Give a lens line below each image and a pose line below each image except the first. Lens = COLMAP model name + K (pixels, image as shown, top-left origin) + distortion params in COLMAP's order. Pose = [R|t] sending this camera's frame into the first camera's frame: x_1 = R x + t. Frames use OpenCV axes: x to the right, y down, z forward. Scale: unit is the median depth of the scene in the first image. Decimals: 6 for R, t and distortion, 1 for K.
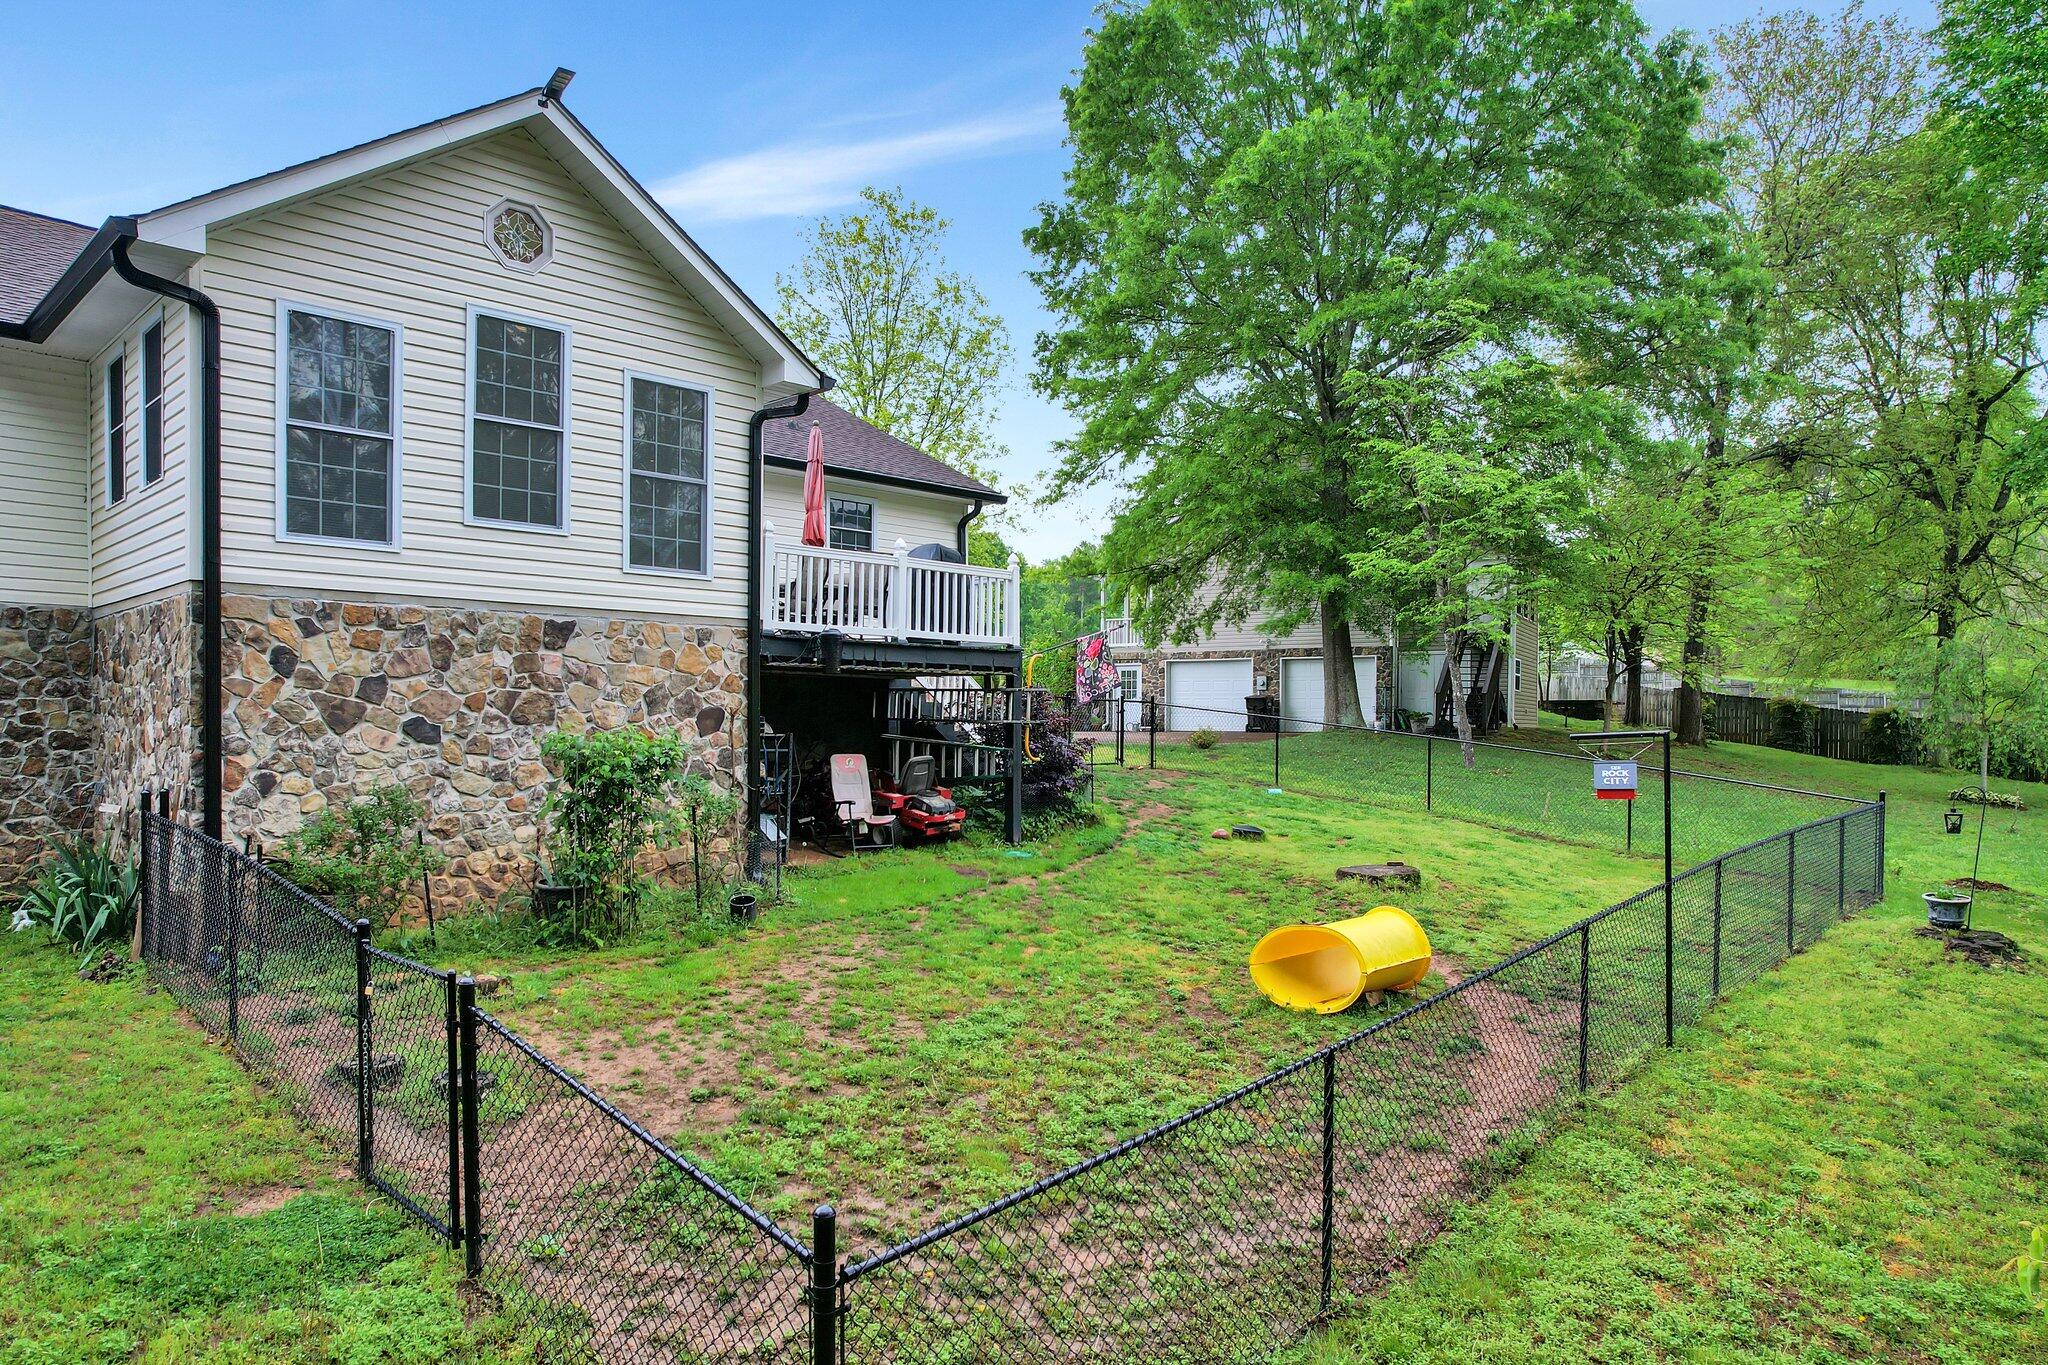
lens RADIAL K [[1322.4, 0, 1061.9], [0, 1322.4, 756.2], [0, 0, 1]] dist [-0.077511, 0.066097]
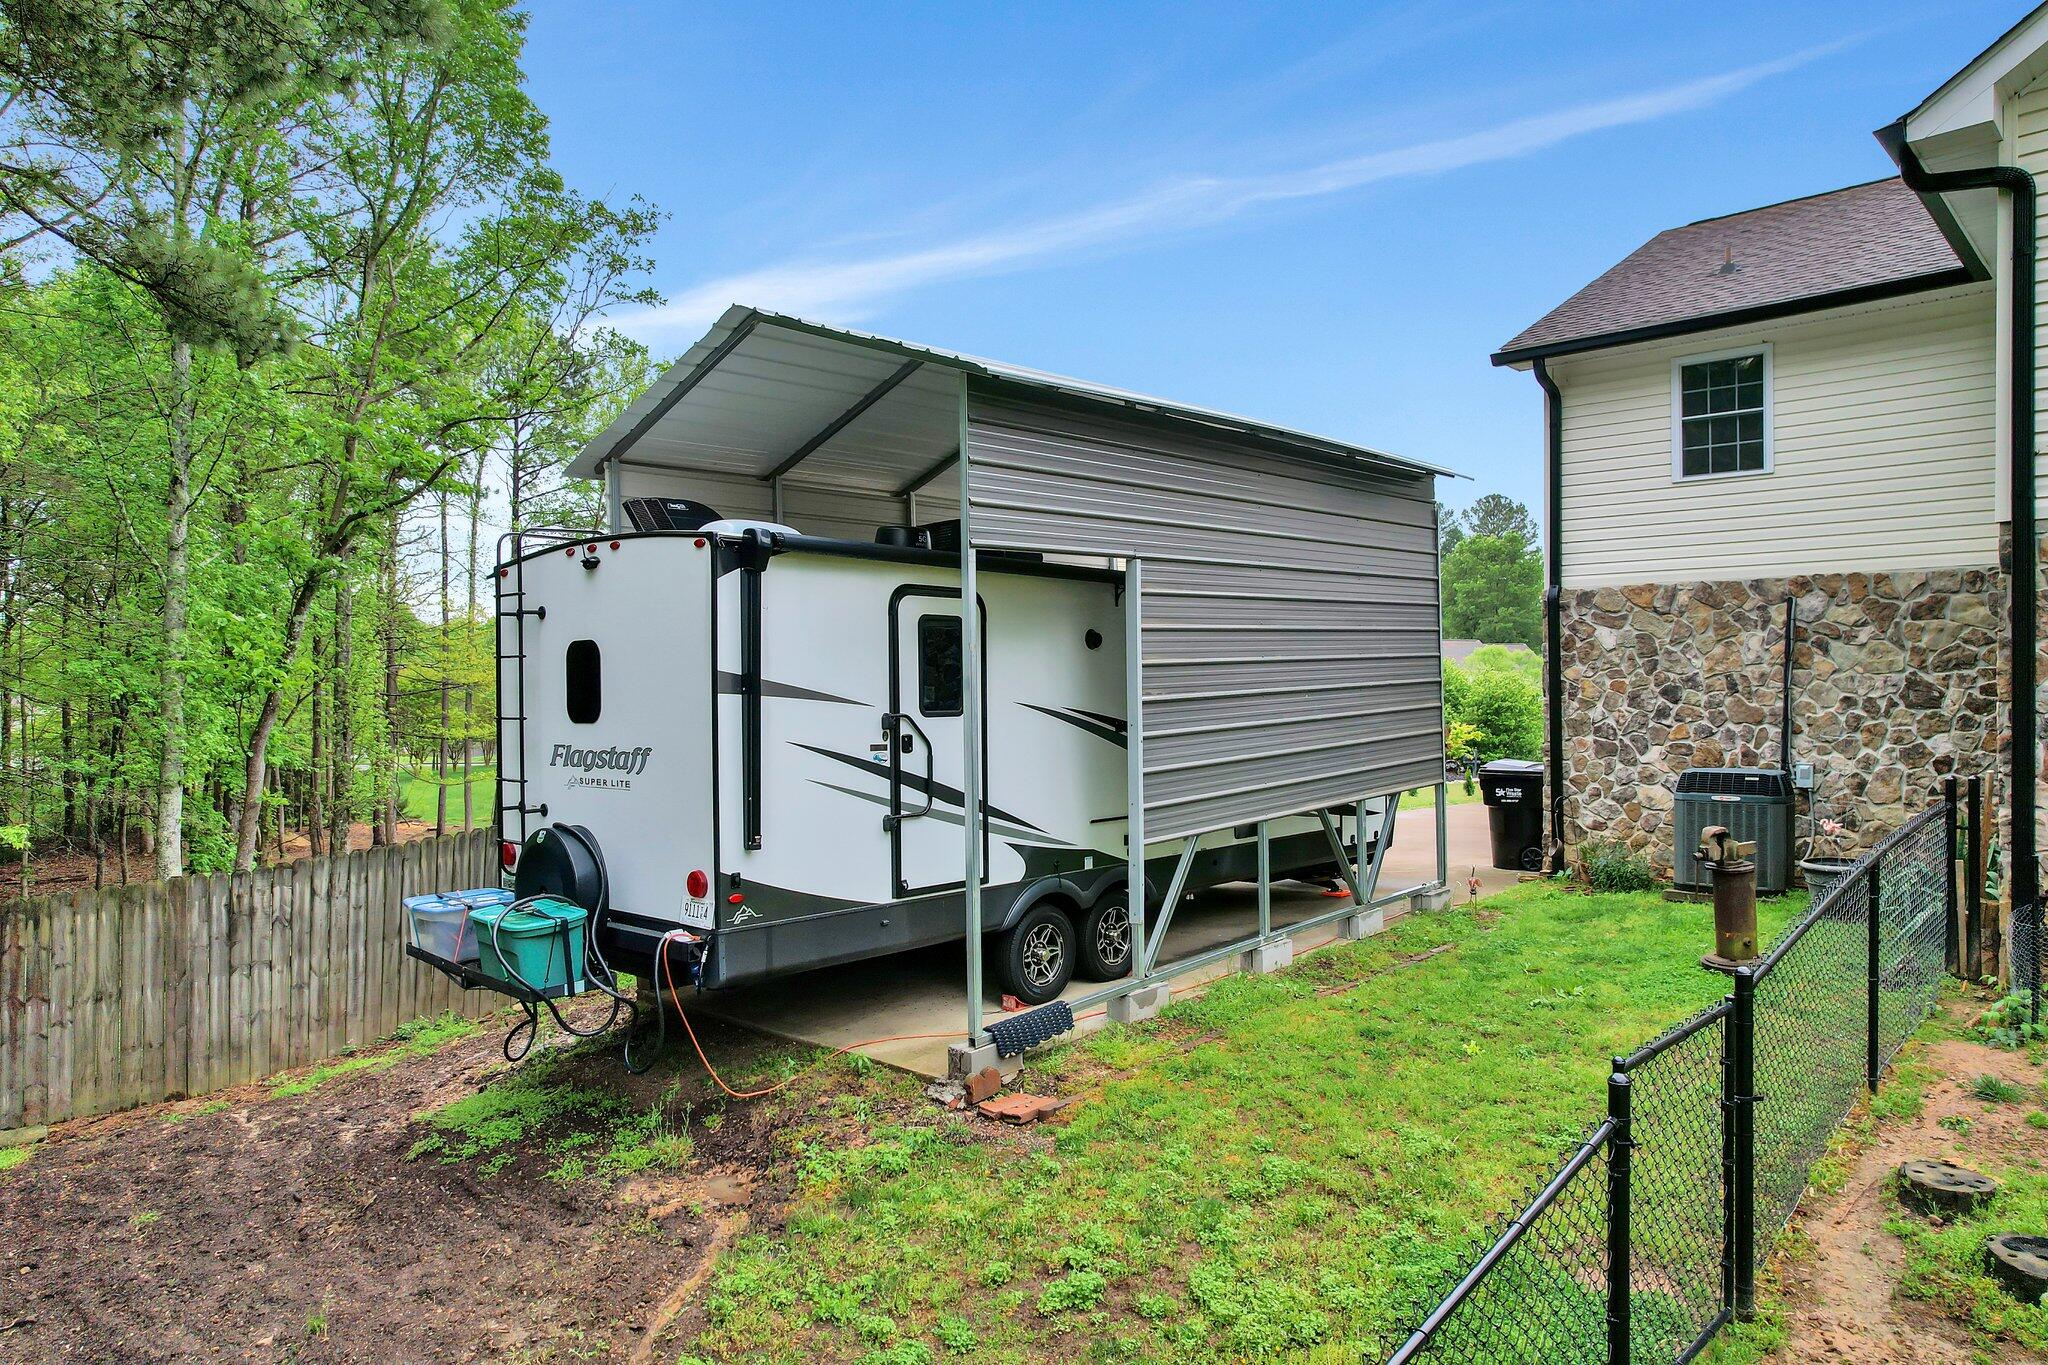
lens RADIAL K [[1322.4, 0, 1032.7], [0, 1322.4, 688.9], [0, 0, 1]] dist [-0.077511, 0.066097]
pose [[0.025598, -0.002628, -0.999669, 0.100272], [-0.021543, 0.999763, -0.003180, -0.011709], [0.999440, 0.021618, 0.025535, 0.289008]]
